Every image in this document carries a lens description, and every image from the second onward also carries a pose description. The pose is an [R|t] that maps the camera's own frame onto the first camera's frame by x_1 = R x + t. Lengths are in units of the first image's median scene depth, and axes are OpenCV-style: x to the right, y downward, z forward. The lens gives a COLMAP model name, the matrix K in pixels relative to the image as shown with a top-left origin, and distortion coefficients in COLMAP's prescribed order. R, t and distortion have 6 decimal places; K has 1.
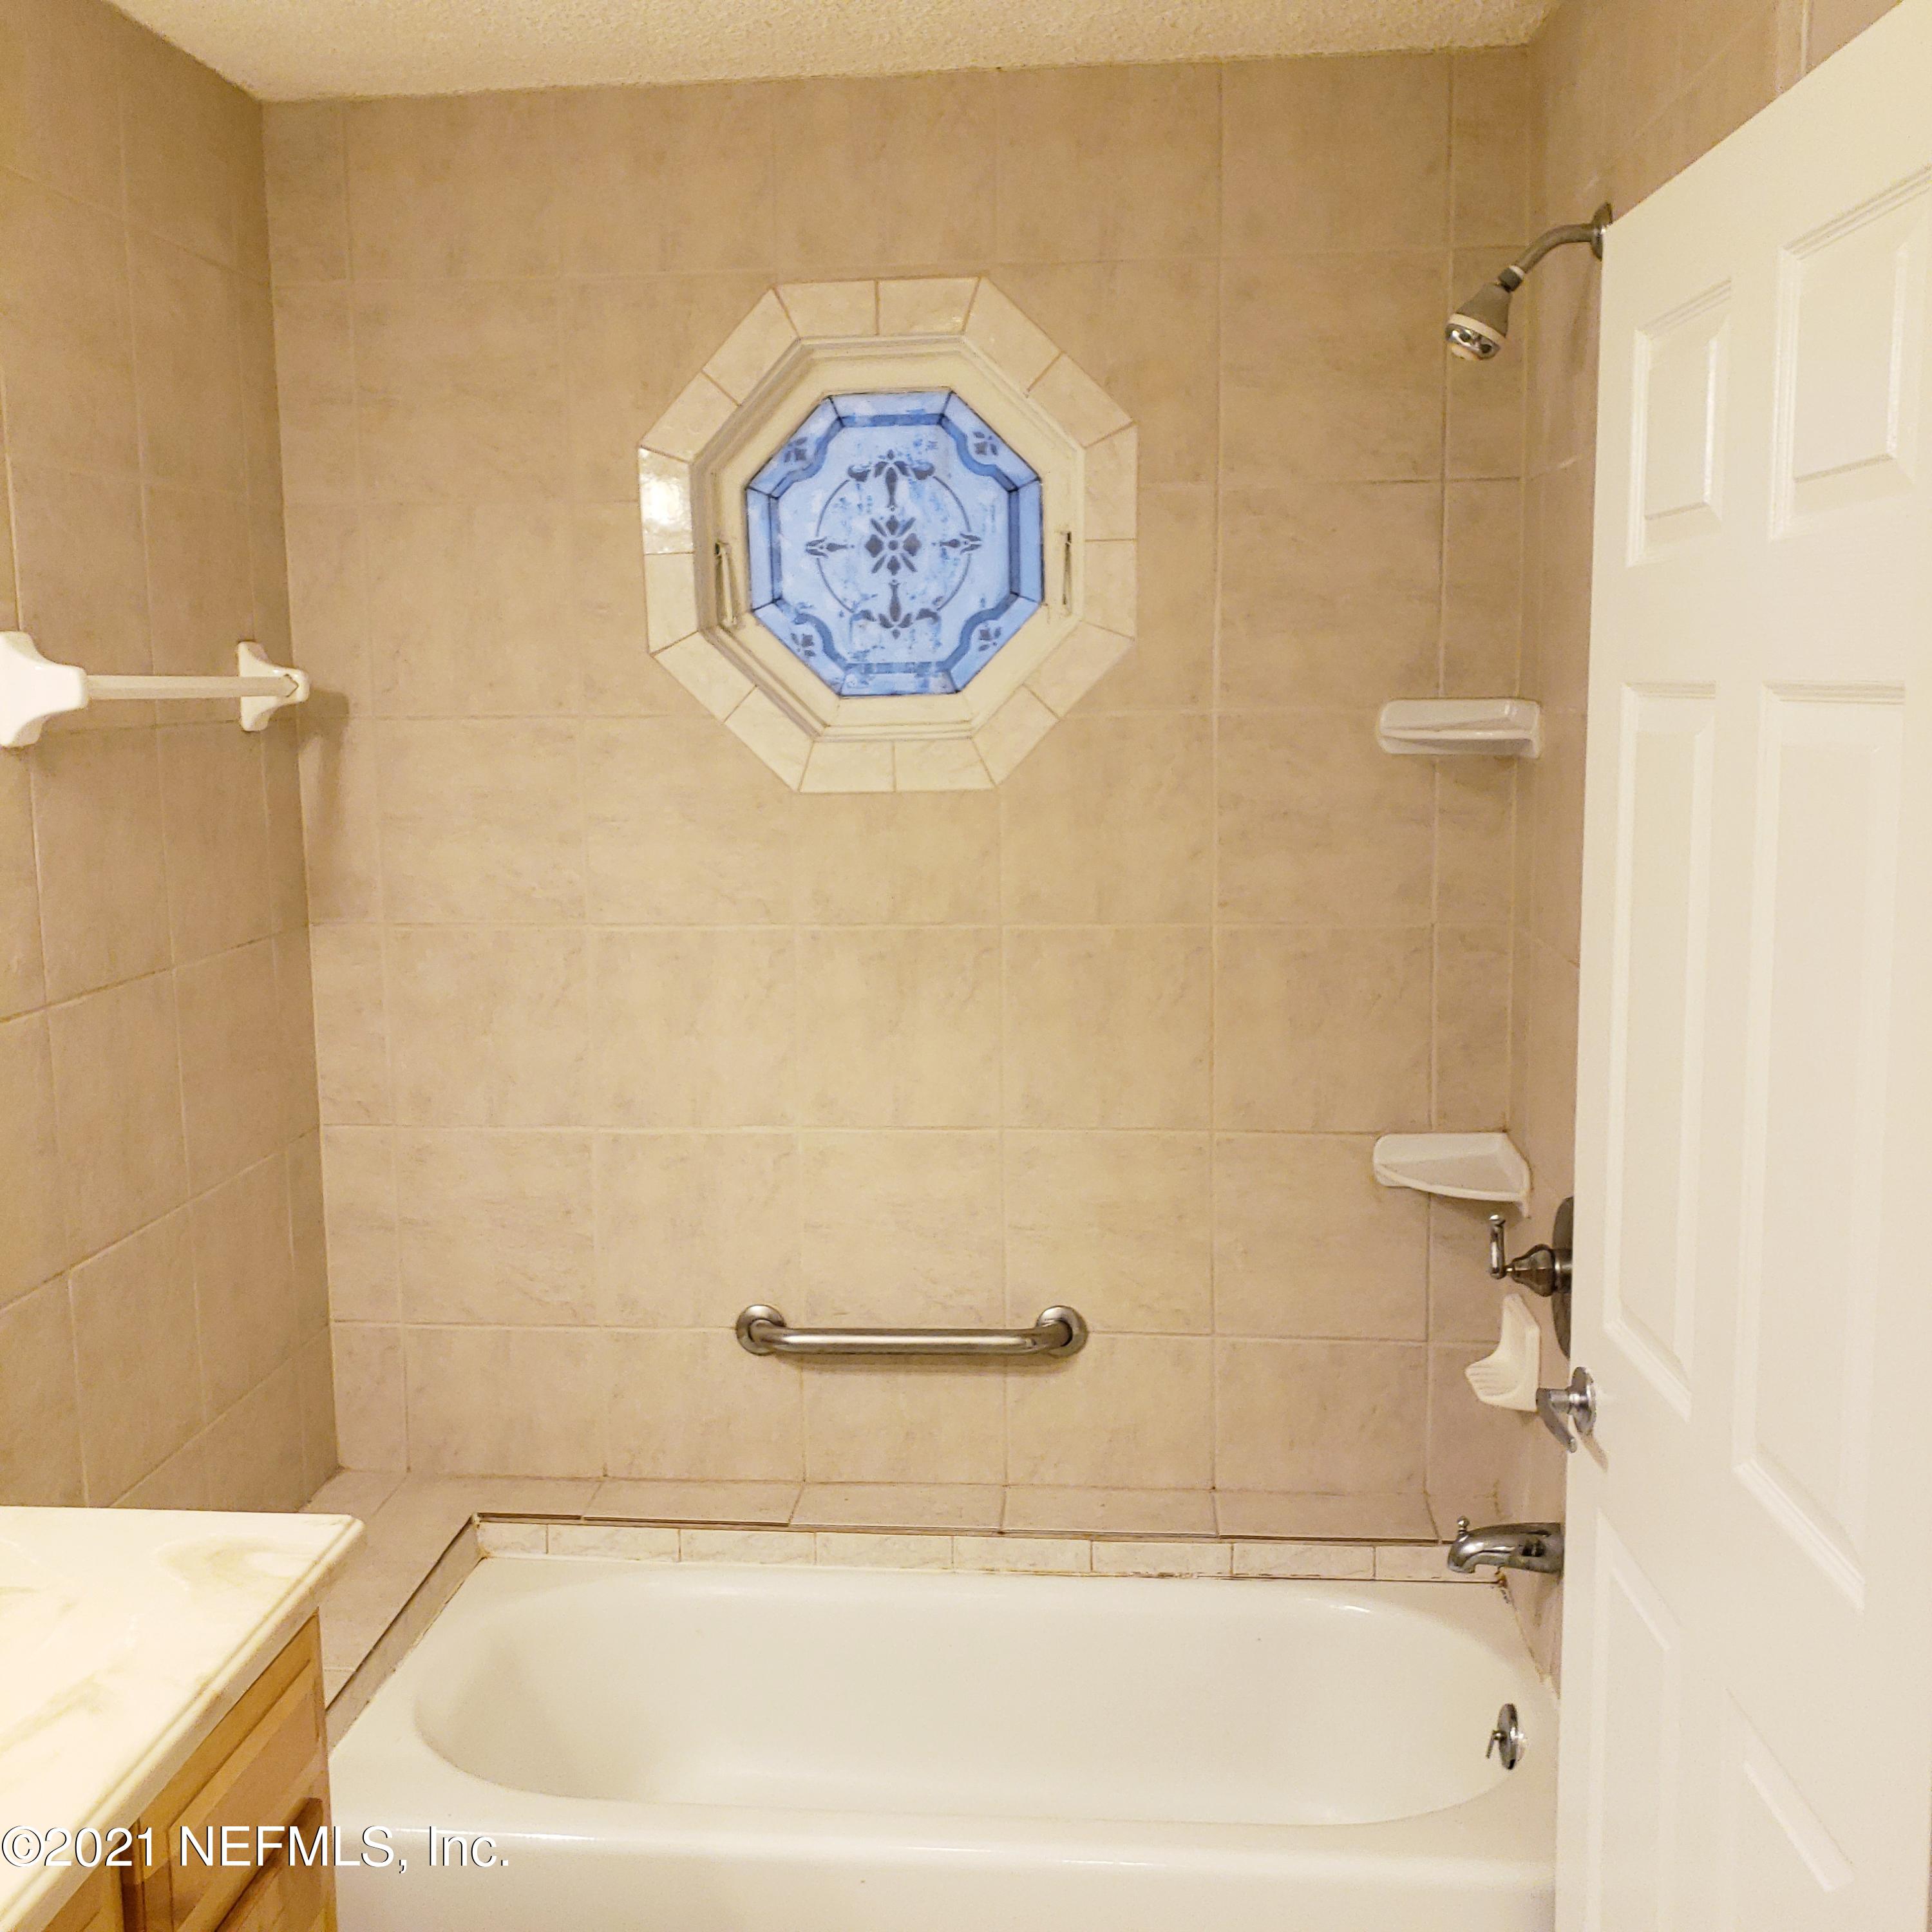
lens RADIAL K [[2001.6, 0, 938.6], [0, 2001.6, 929.0], [0, 0, 1]] dist [0.245583, -0.799234]
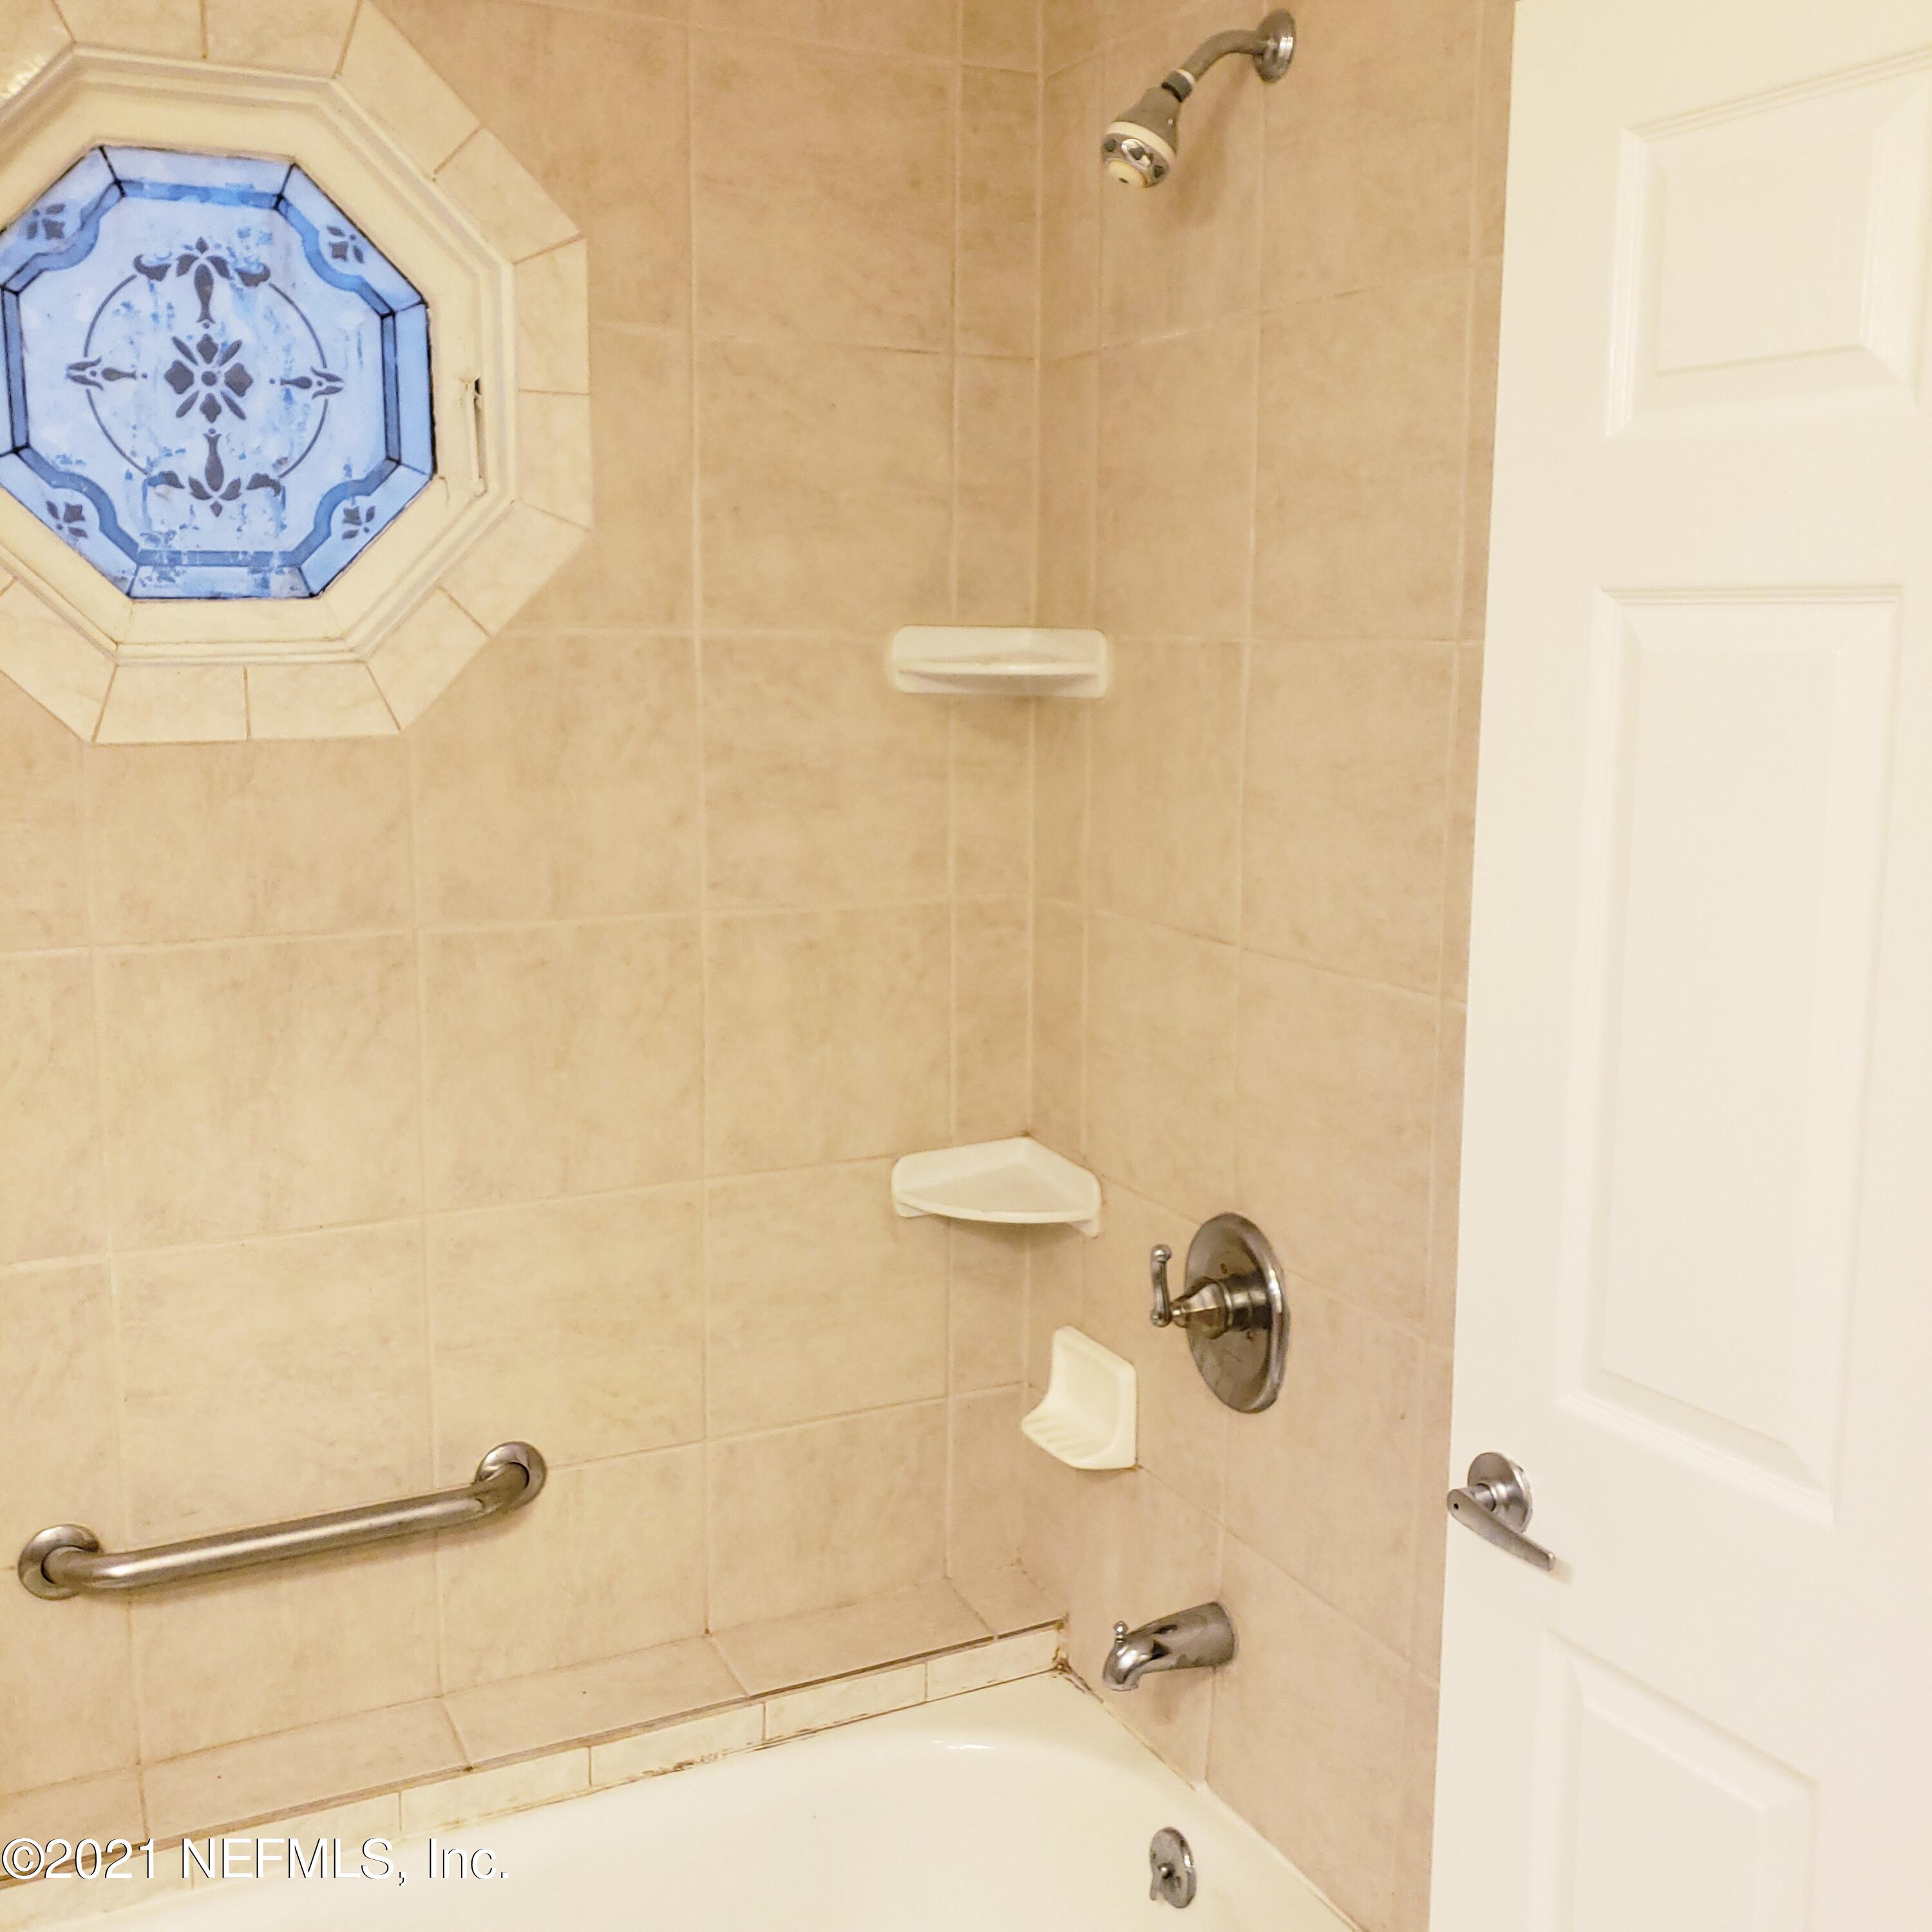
lens RADIAL K [[2015.8, 0, 970.2], [0, 2015.8, 911.6], [0, 0, 1]] dist [0.090208, -0.215745]
pose [[0.851719, -0.055755, 0.521024, -0.172890], [0.048284, 0.998444, 0.027912, -0.018130], [-0.521769, 0.001384, 0.853085, 0.286300]]
